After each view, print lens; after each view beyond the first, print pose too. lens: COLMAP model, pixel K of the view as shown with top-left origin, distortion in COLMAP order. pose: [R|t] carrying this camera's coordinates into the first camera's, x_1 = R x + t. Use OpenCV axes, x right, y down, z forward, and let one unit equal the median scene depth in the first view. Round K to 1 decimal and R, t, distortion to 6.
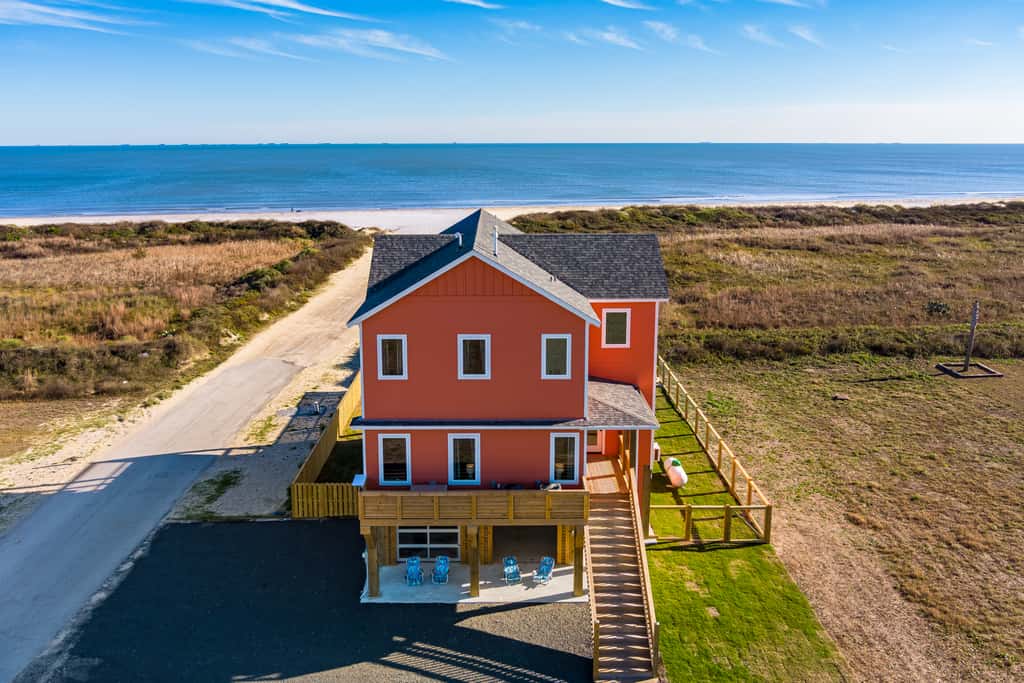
lens RADIAL K [[841.4, 0, 507.3], [0, 841.4, 226.6], [0, 0, 1]] dist [-0.017219, 0.006404]
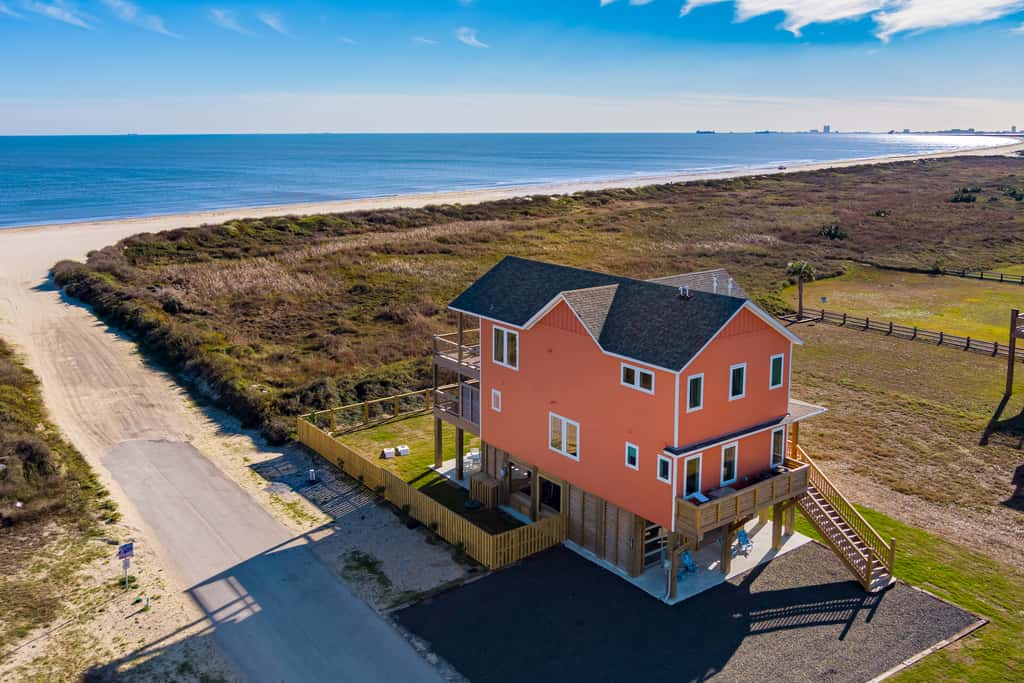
lens RADIAL K [[893.2, 0, 512.2], [0, 893.2, 271.8], [0, 0, 1]] dist [-0.021769, -0.000451]
pose [[0.805557, -0.090220, 0.585609, -0.460786], [0.058051, 0.995602, 0.073530, -0.052038], [-0.589667, -0.025238, 0.807252, 0.063204]]
